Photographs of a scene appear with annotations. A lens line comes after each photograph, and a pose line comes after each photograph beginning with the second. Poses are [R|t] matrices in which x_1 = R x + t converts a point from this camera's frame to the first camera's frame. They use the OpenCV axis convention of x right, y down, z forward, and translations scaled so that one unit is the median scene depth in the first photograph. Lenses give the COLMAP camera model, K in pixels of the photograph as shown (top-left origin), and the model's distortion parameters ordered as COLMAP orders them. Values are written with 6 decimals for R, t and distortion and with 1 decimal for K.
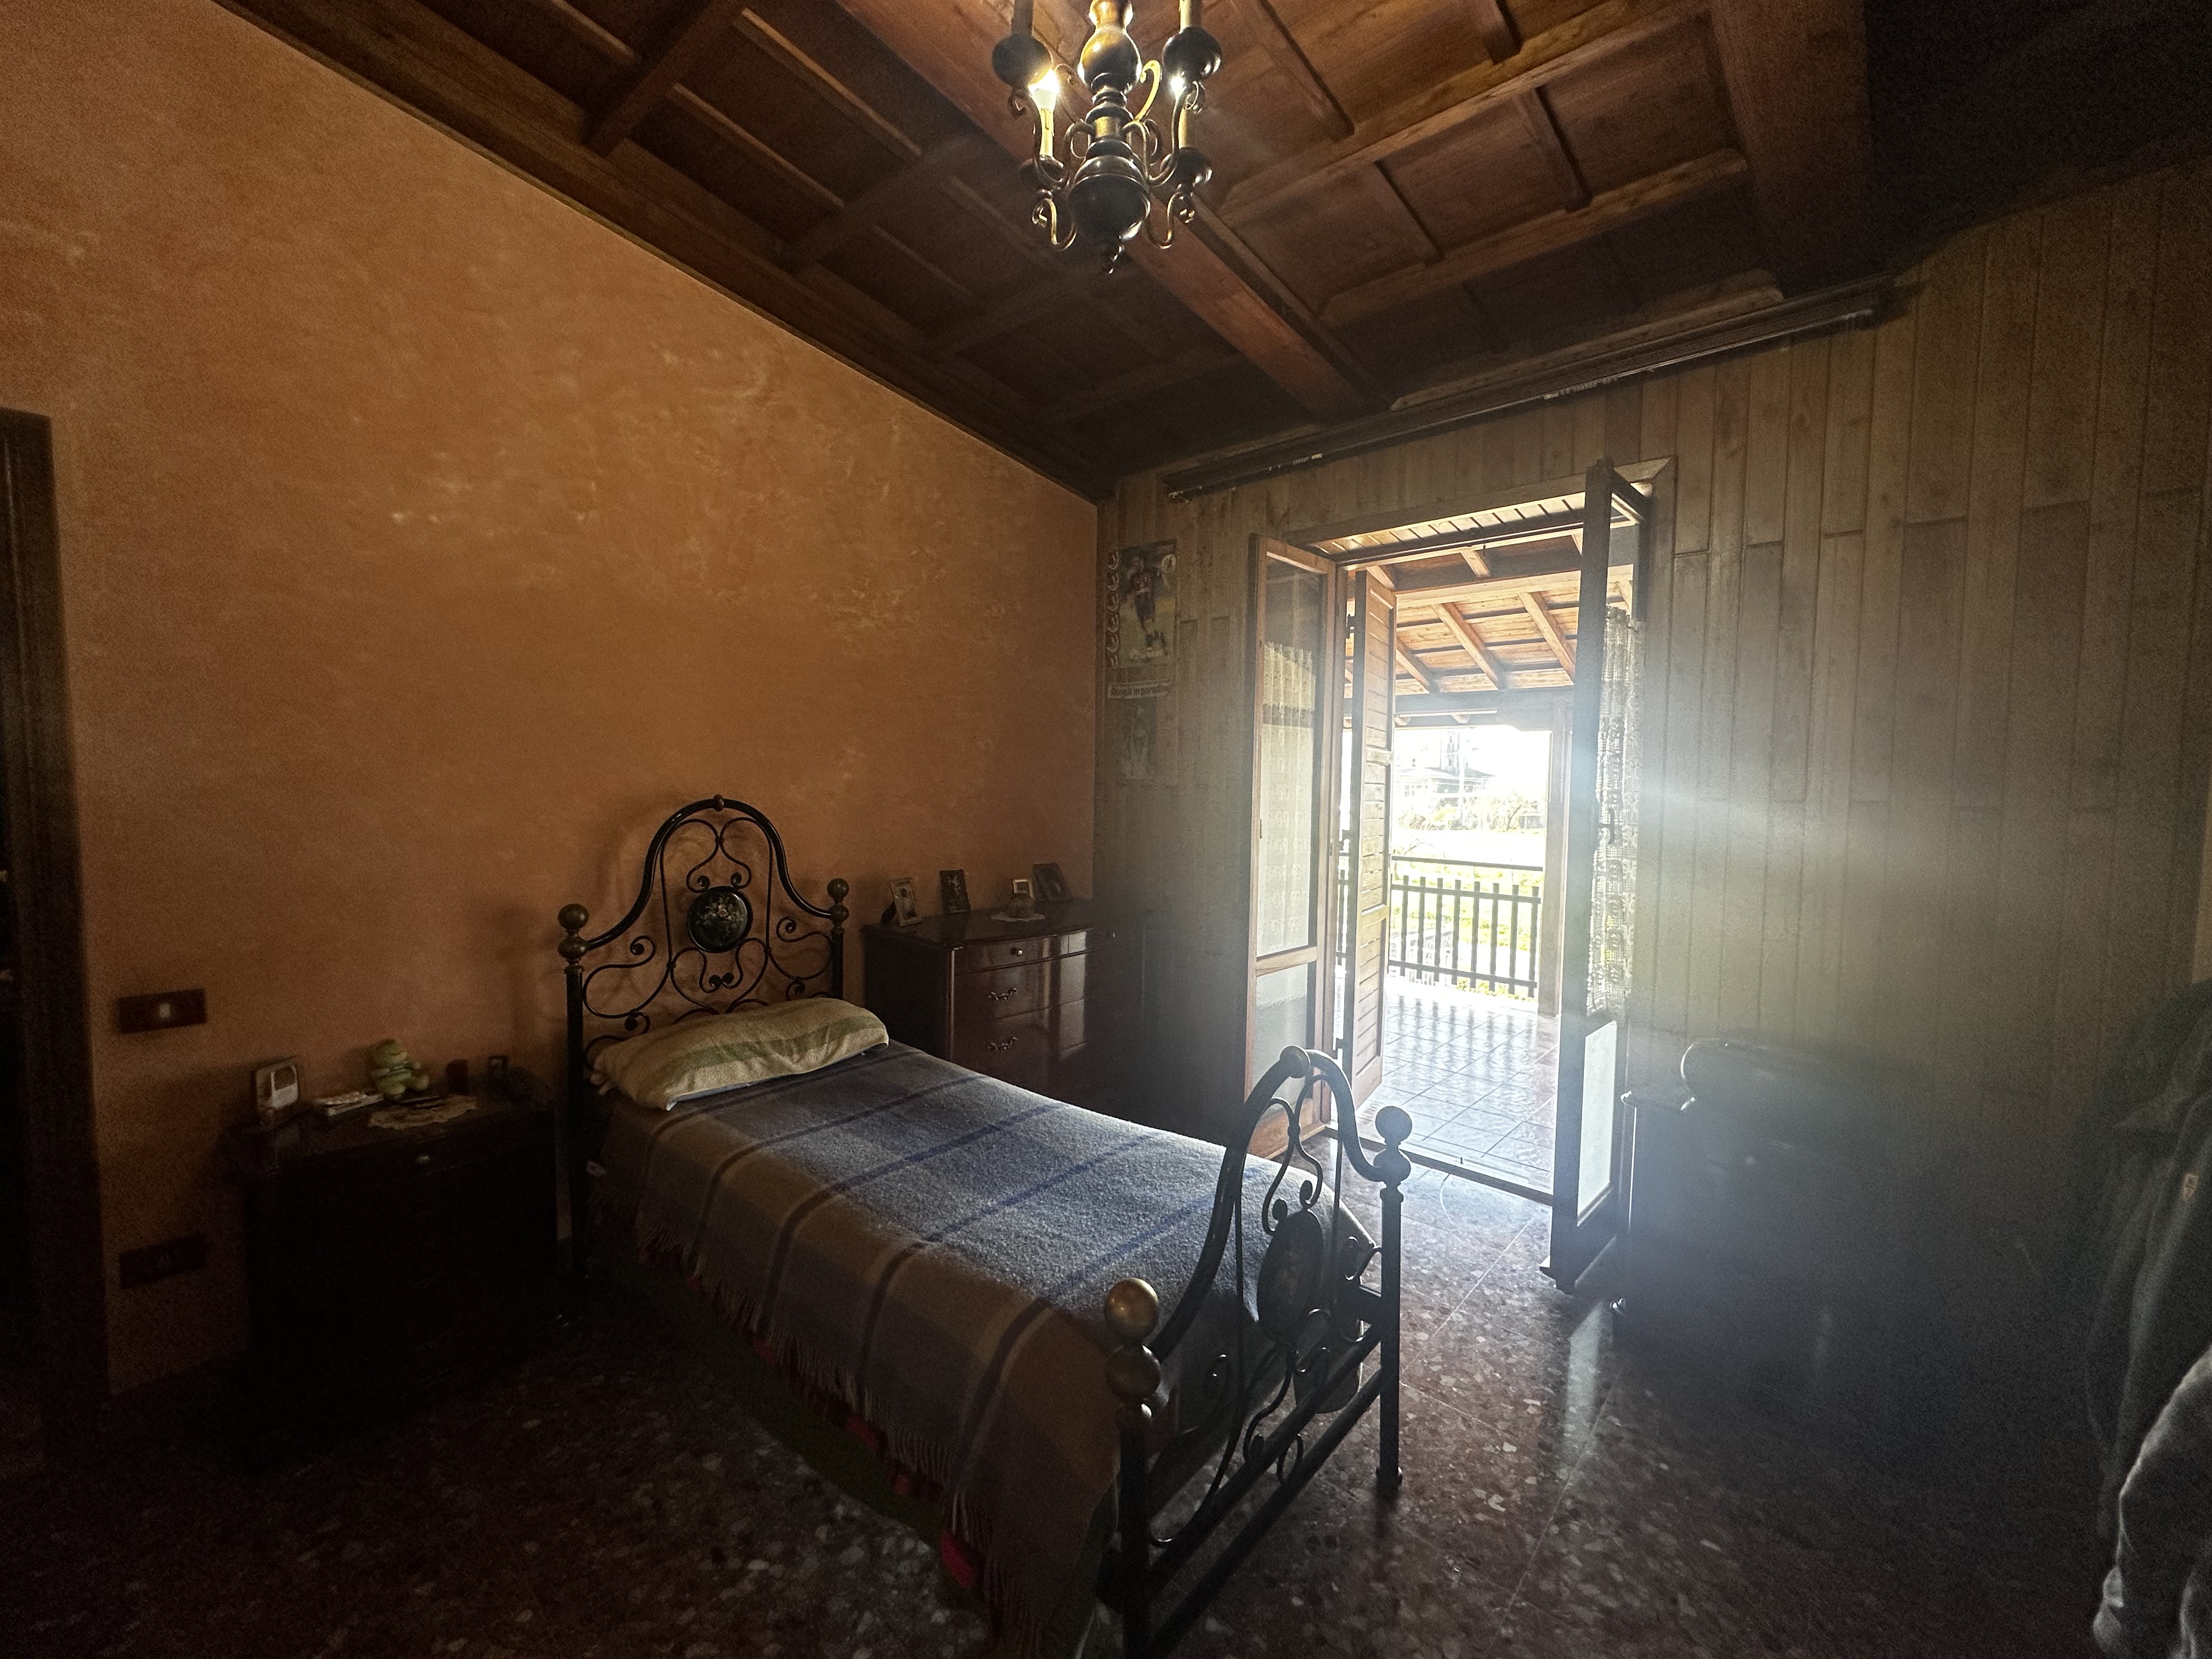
lens RADIAL K [[880.5, 0, 1106.0], [0, 880.5, 829.5], [0, 0, 1]] dist [-0.000387, 0.000072]
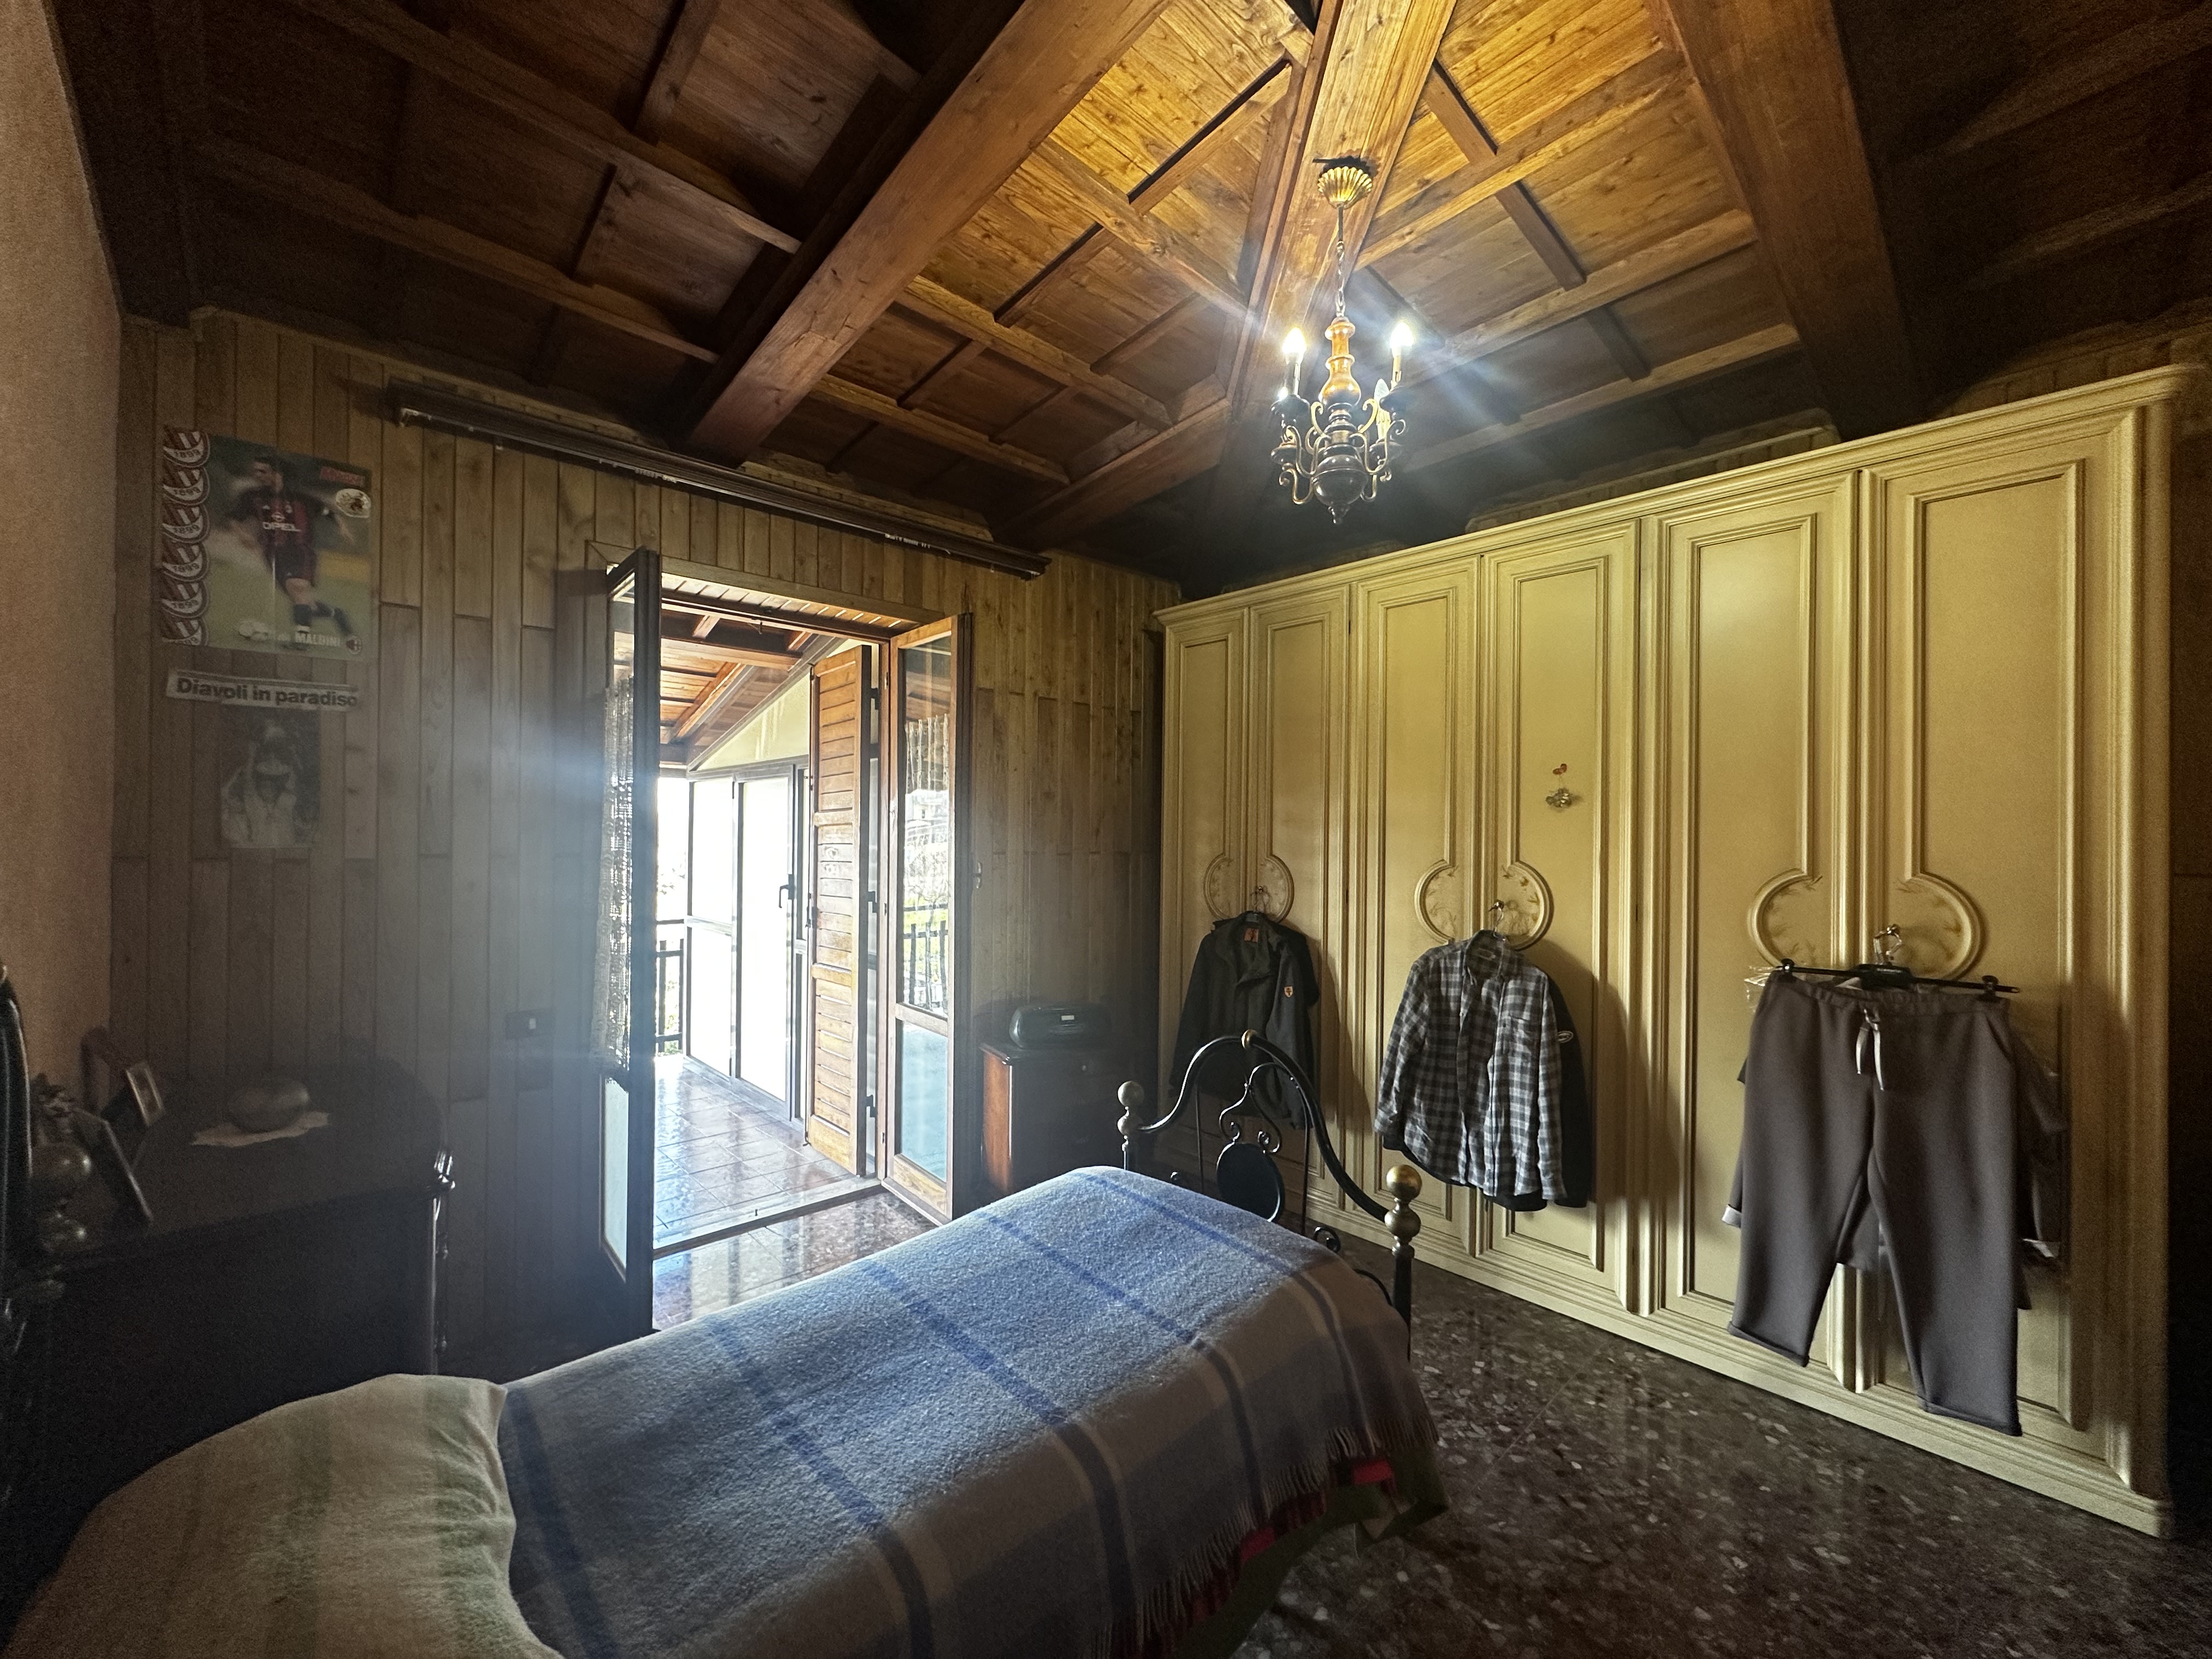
lens RADIAL K [[886.7, 0, 1106.0], [0, 886.7, 829.5], [0, 0, 1]] dist [-0.002591, 0.000131]
pose [[0.088672, -0.006018, 0.996043, -0.828022], [0.052975, 0.998595, 0.001317, -0.069428], [-0.994651, 0.052649, 0.088866, 0.687199]]
